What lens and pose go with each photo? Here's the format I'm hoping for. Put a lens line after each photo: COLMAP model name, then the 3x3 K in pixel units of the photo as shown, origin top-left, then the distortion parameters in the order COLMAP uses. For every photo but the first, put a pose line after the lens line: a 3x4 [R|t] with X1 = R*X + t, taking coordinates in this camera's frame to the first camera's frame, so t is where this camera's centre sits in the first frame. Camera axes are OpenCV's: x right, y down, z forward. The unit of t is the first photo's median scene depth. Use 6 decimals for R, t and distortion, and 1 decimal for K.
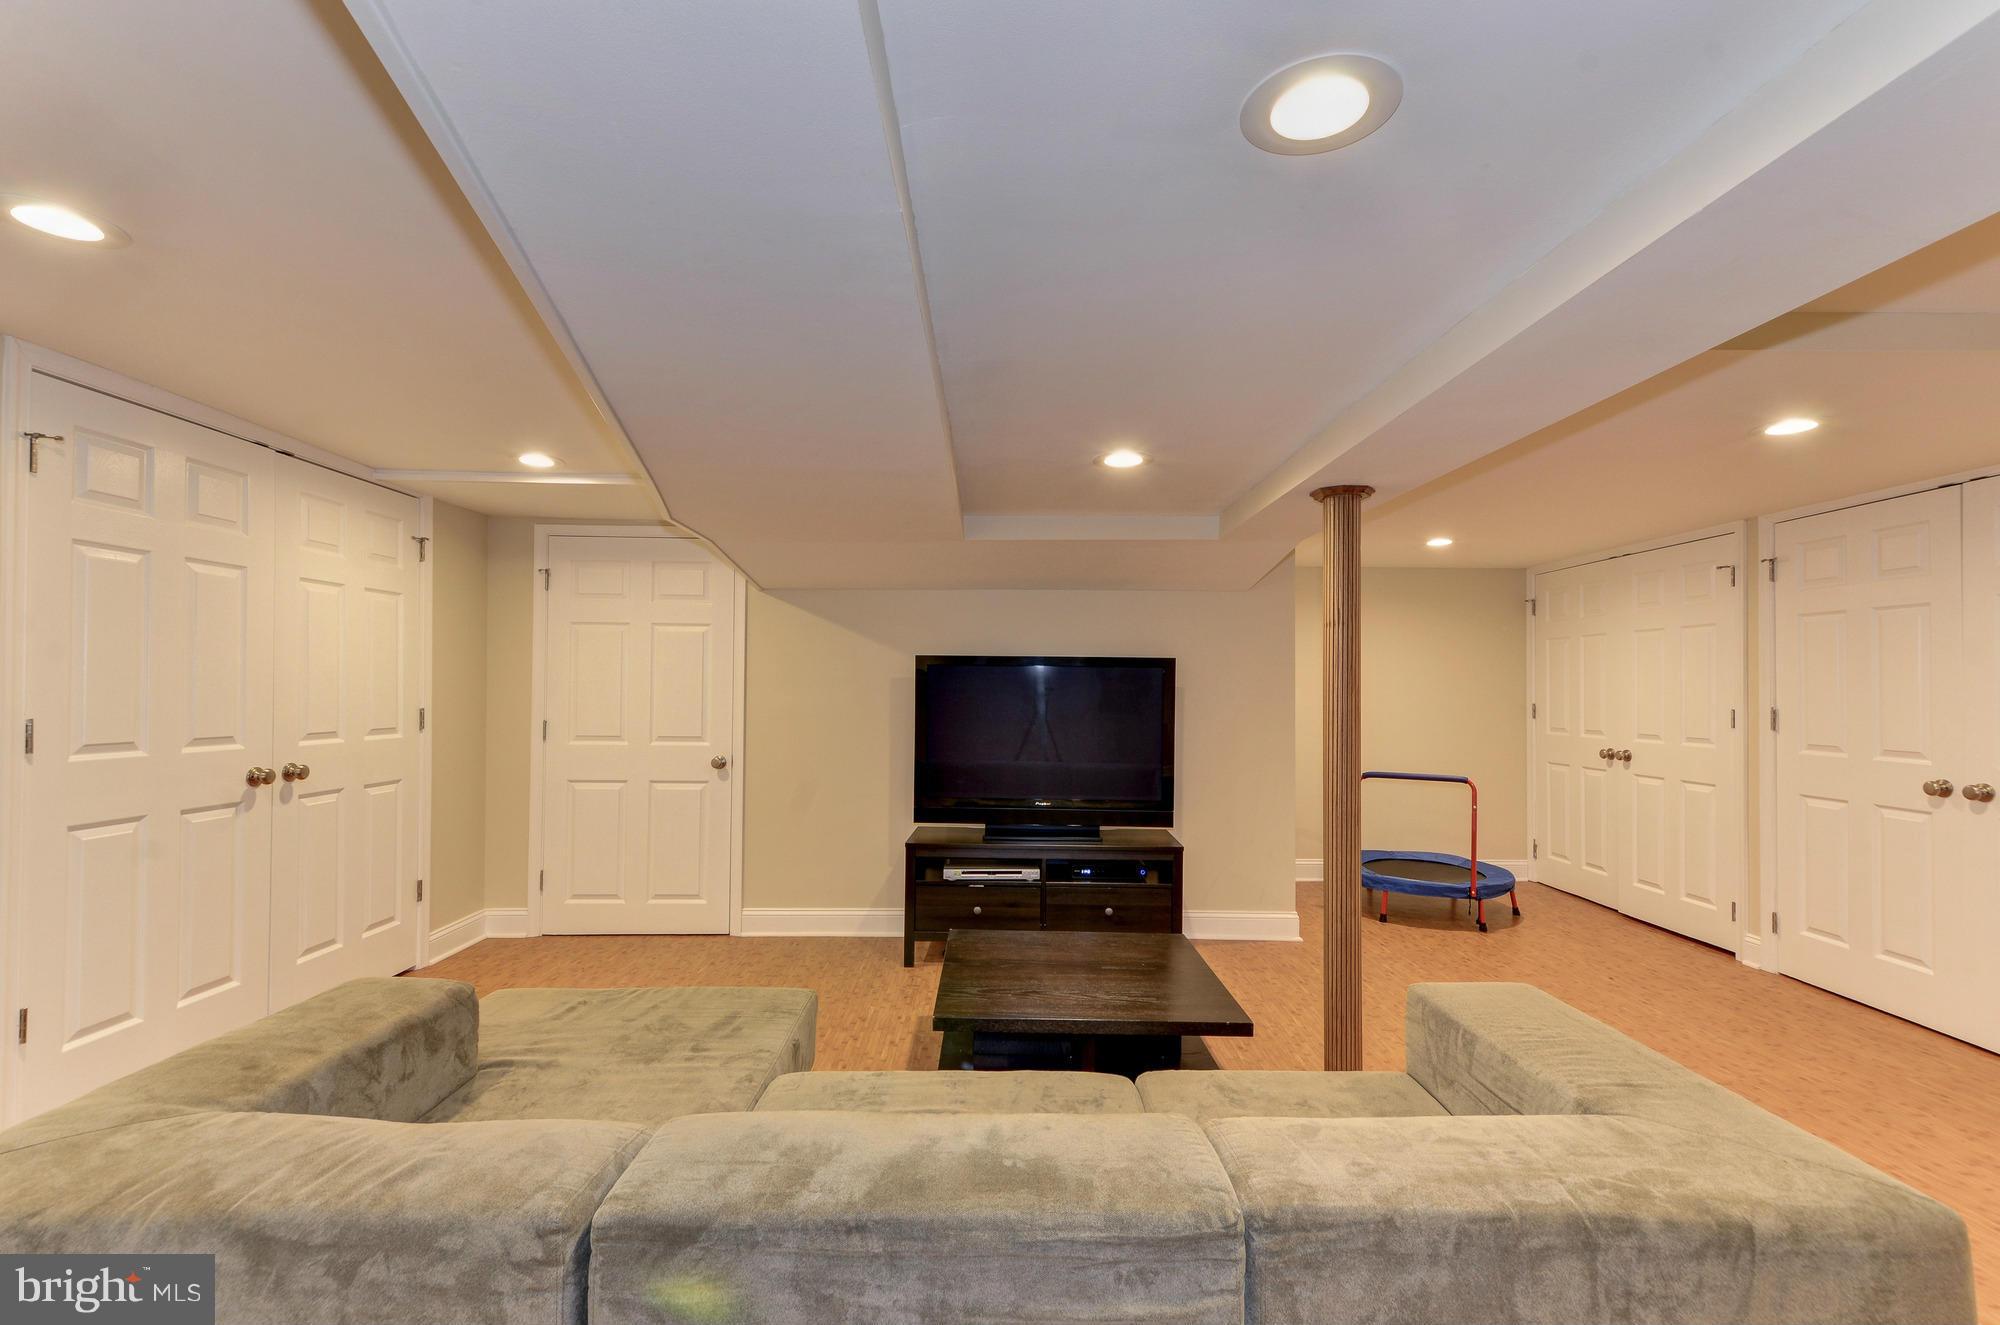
lens RADIAL K [[876.9, 0, 1008.6], [0, 876.9, 680.0], [0, 0, 1]] dist [0.022463, -0.007438]
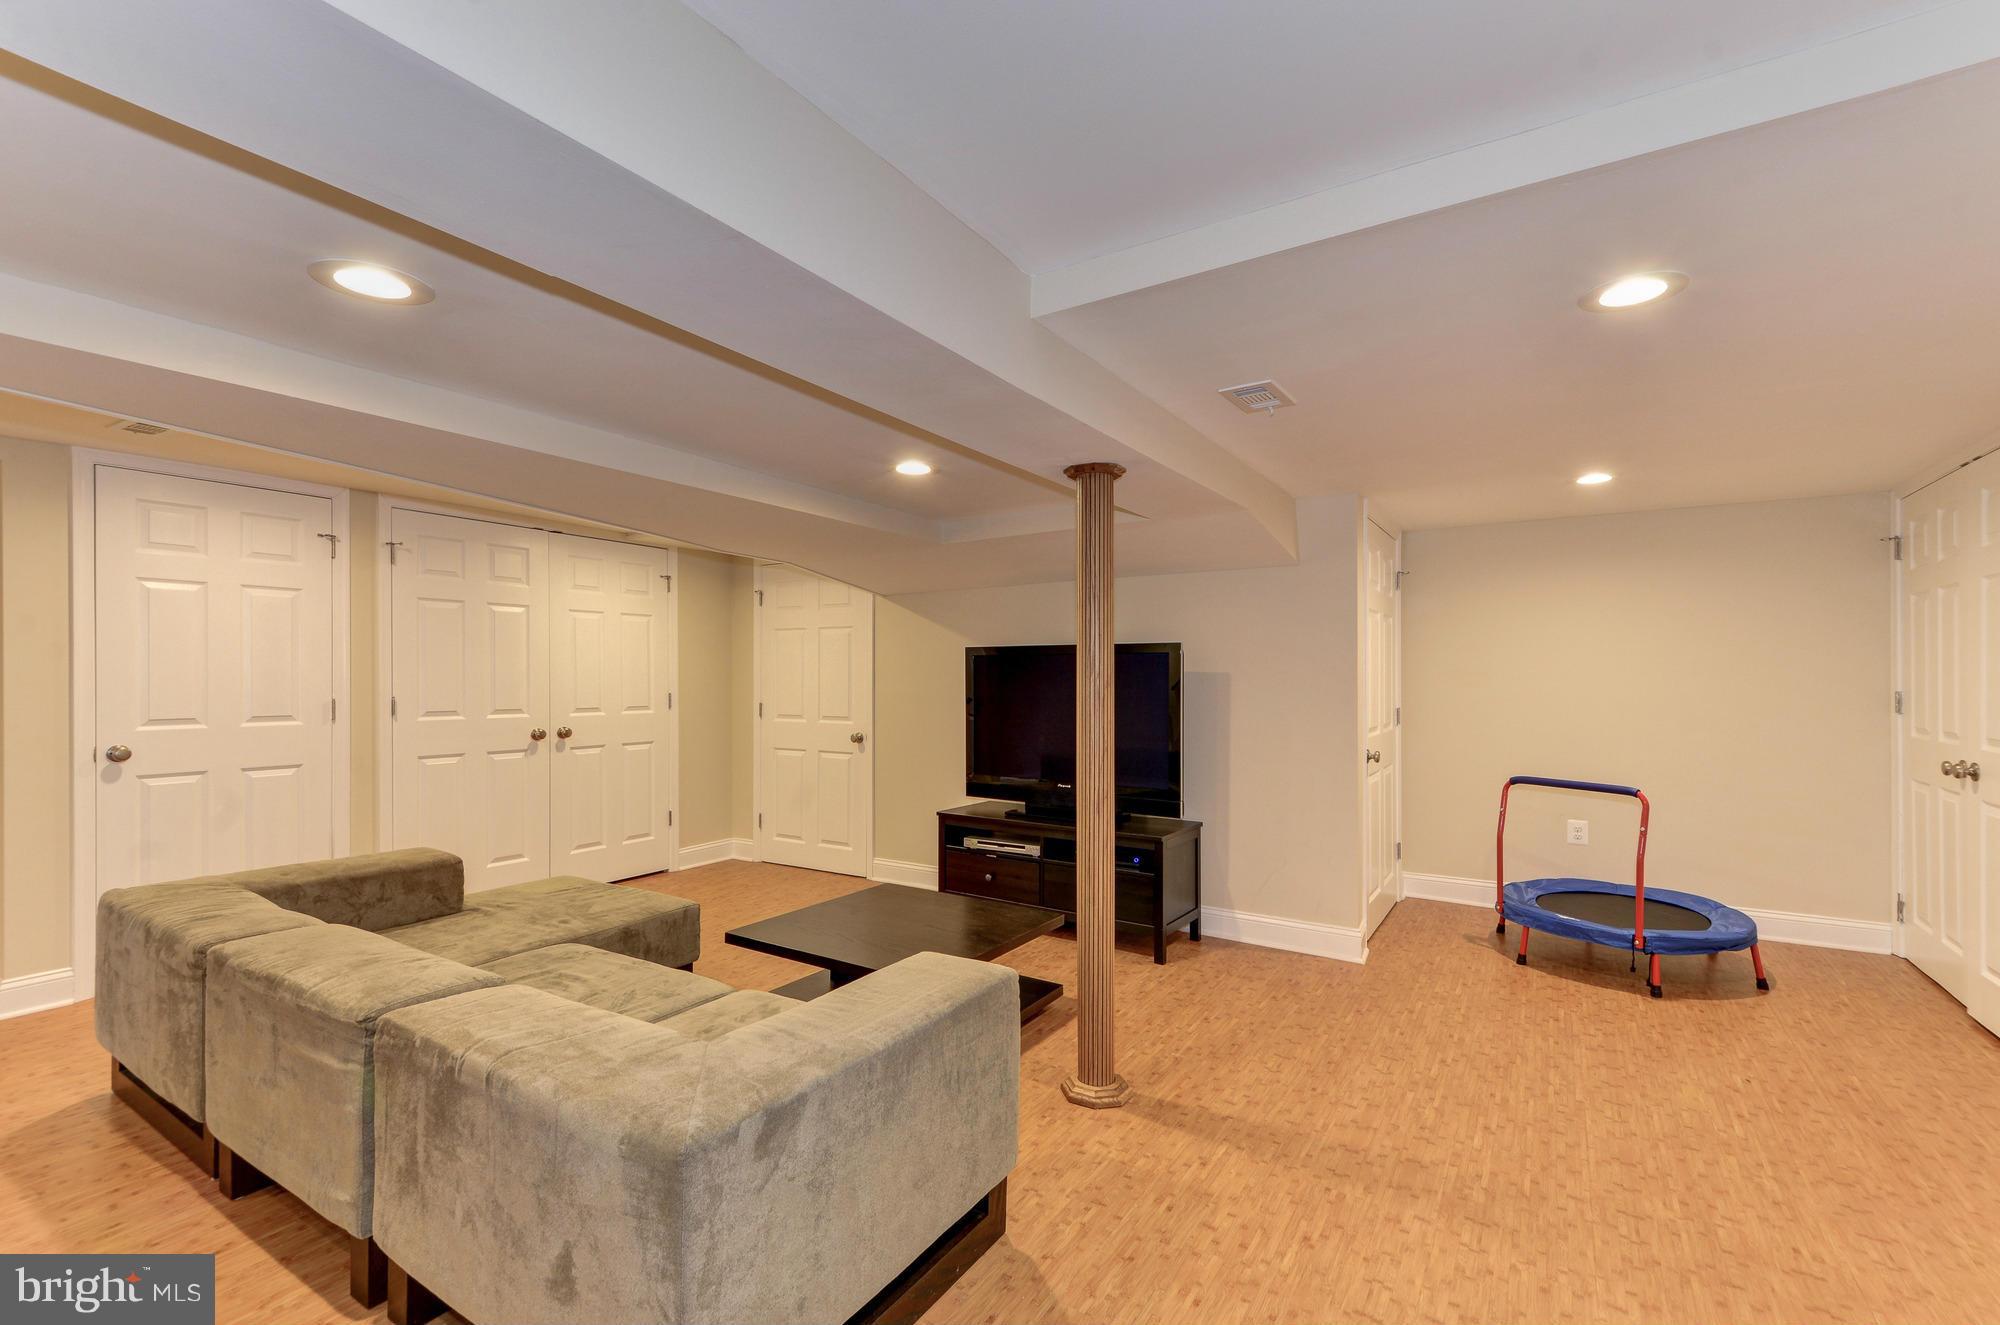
lens RADIAL K [[876.9, 0, 1008.6], [0, 876.9, 680.0], [0, 0, 1]] dist [0.022463, -0.007438]
pose [[0.835599, -0.006802, -0.549298, 0.582092], [0.012852, 0.999892, 0.007168, 0.007043], [0.549190, -0.013049, 0.835596, 0.096710]]
